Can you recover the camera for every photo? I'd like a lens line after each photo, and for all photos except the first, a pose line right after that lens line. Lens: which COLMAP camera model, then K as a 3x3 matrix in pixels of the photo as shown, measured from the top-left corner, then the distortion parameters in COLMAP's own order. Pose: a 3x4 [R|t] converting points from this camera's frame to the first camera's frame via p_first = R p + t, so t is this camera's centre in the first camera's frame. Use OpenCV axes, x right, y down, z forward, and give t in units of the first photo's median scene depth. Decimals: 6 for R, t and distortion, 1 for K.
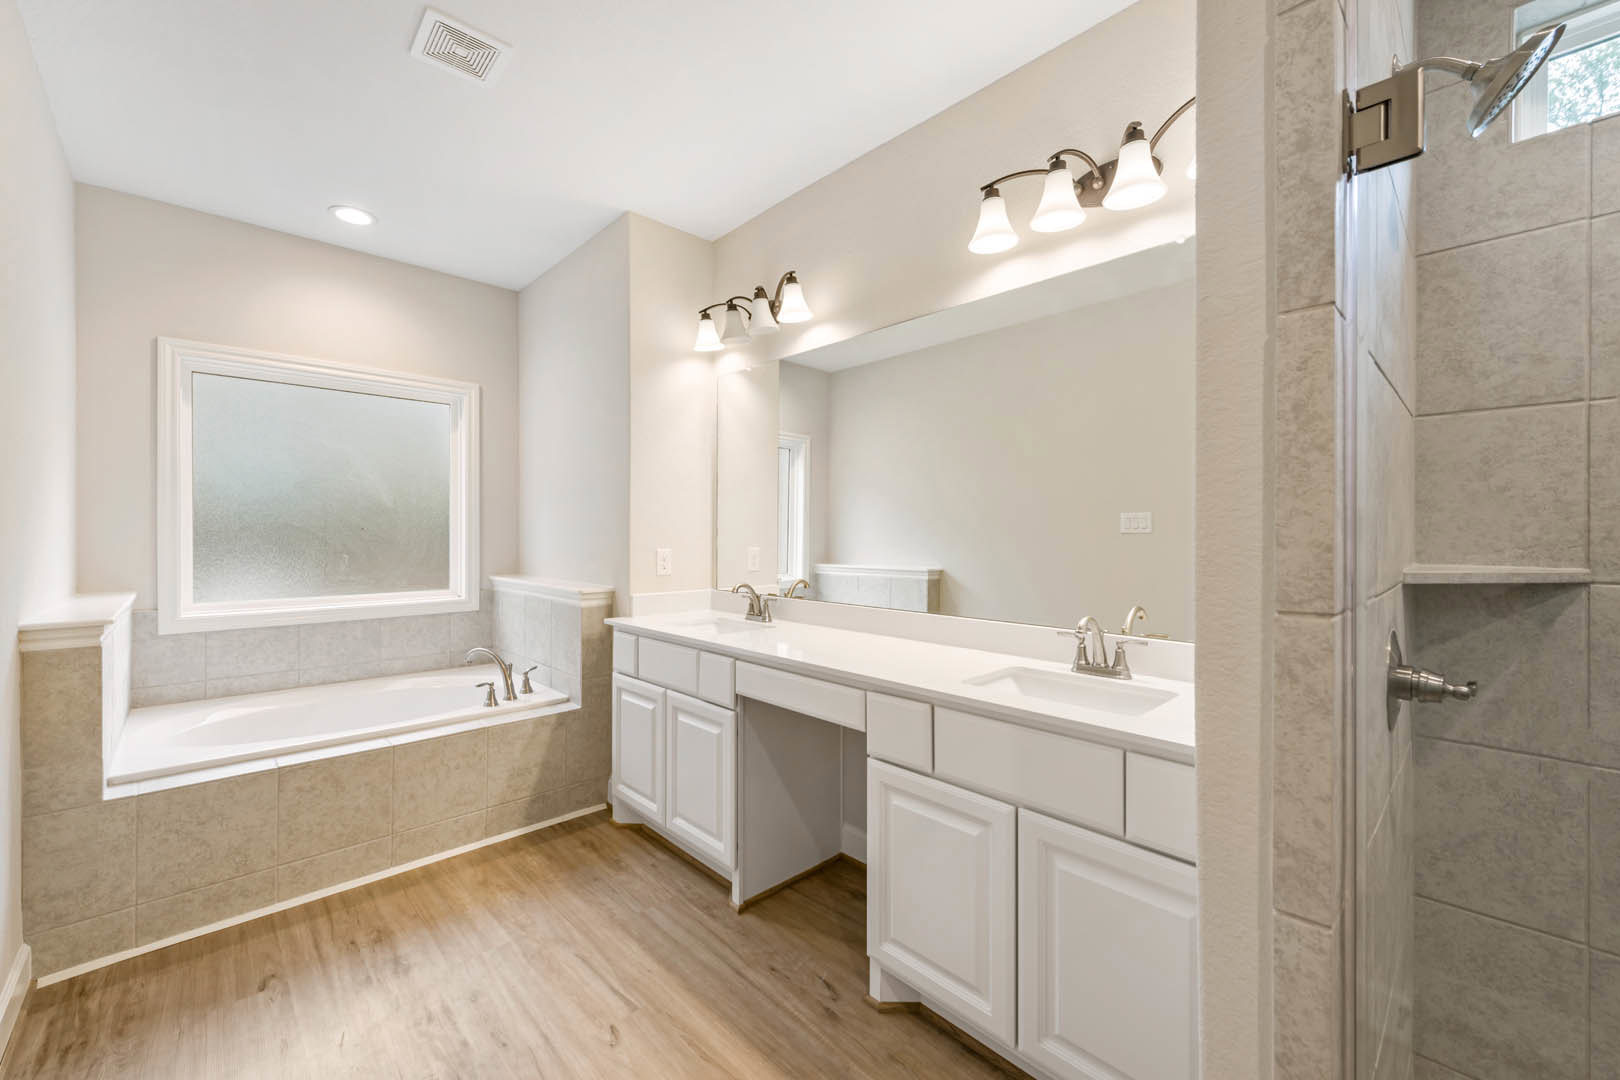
lens RADIAL K [[644.7, 0, 807.4], [0, 644.7, 538.7], [0, 0, 1]] dist [0.008886, -0.002249]
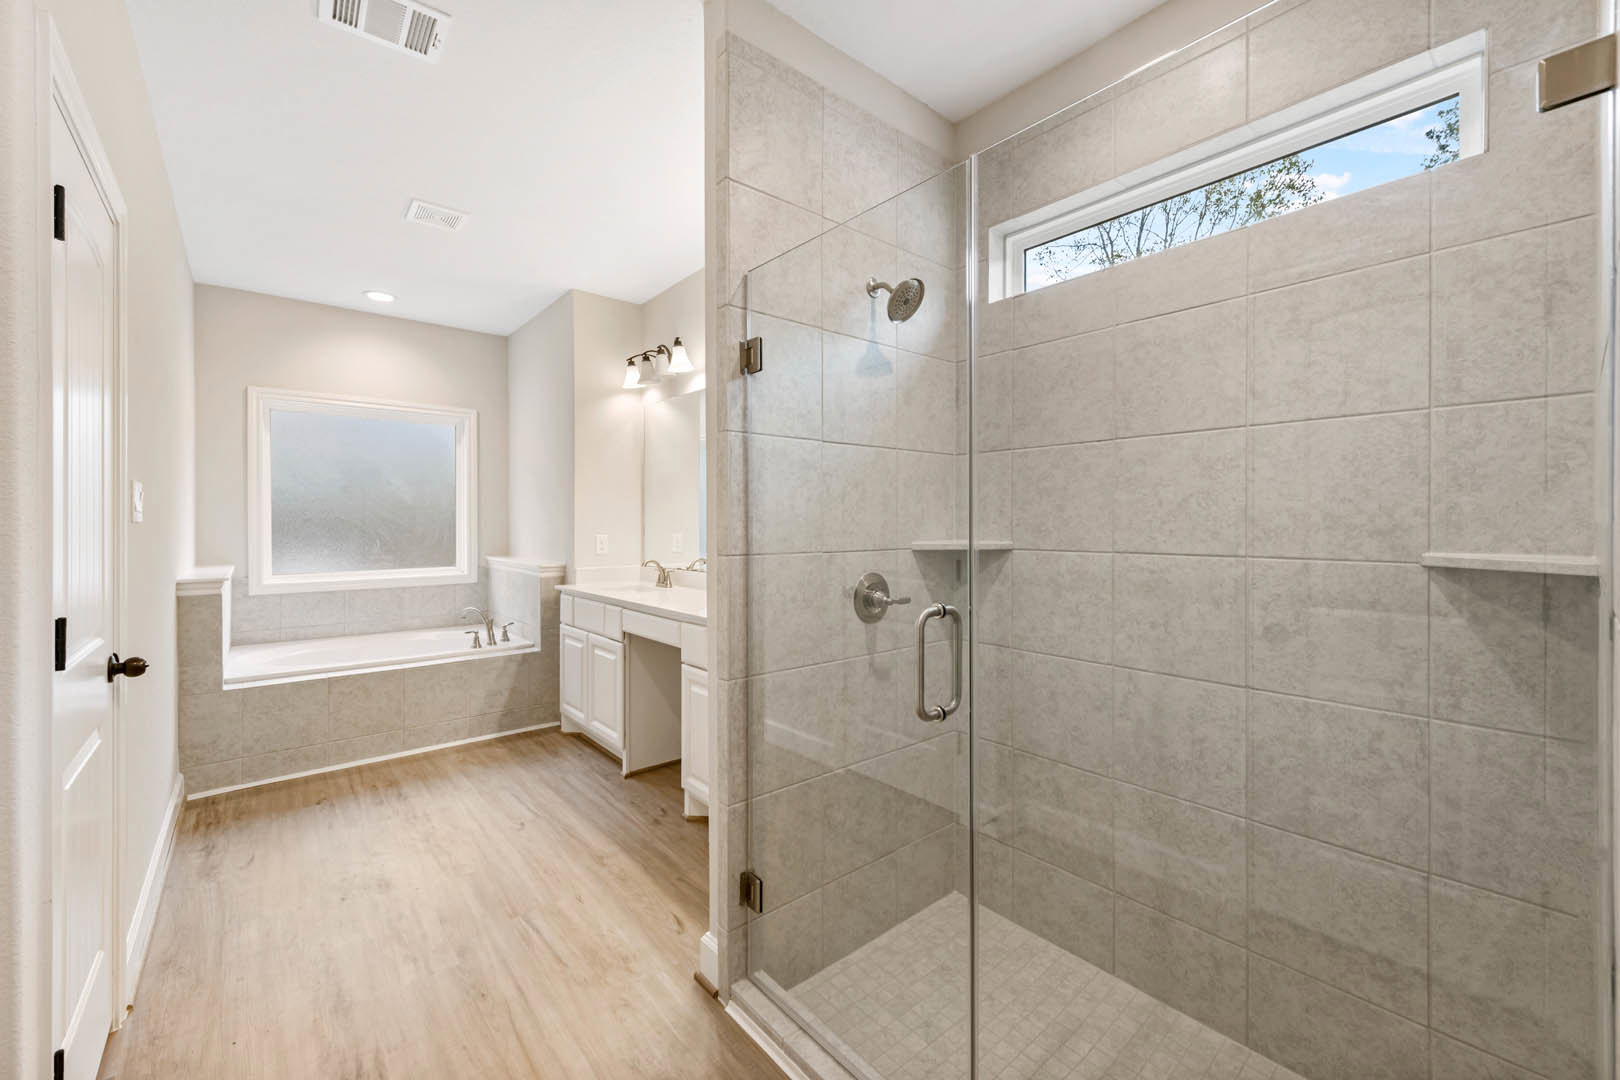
lens RADIAL K [[644.7, 0, 808.6], [0, 644.7, 530.3], [0, 0, 1]] dist [0.008886, -0.002249]
pose [[0.998535, -0.001884, -0.054075, 0.384104], [0.002027, 0.999995, 0.002588, 0.004794], [0.054069, -0.002694, 0.998534, -0.446468]]
